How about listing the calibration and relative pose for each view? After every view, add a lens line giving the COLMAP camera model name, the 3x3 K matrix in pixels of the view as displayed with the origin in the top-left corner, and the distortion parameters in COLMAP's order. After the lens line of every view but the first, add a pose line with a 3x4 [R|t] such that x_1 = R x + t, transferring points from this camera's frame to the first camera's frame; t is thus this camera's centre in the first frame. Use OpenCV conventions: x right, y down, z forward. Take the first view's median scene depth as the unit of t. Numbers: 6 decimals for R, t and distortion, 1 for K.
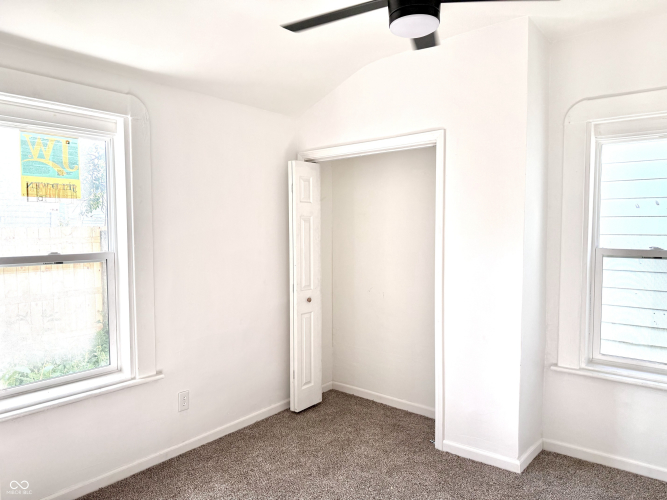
lens RADIAL K [[477.4, 0, 333.1], [0, 477.4, 252.2], [0, 0, 1]] dist [0.049127, -0.062597]
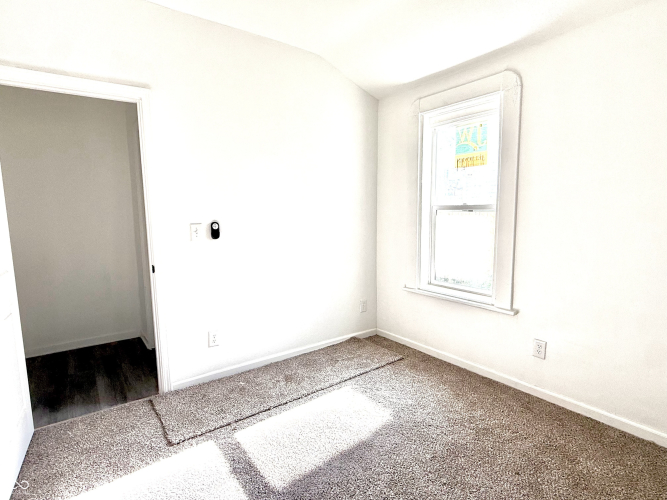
lens RADIAL K [[366.6, 0, 346.0], [0, 366.6, 245.8], [0, 0, 1]] dist [0.012735, -0.000222]
pose [[-0.231673, 0.108513, -0.966723, 0.630734], [-0.037954, 0.991994, 0.120445, 0.007854], [0.972053, 0.064595, -0.225699, 0.891742]]
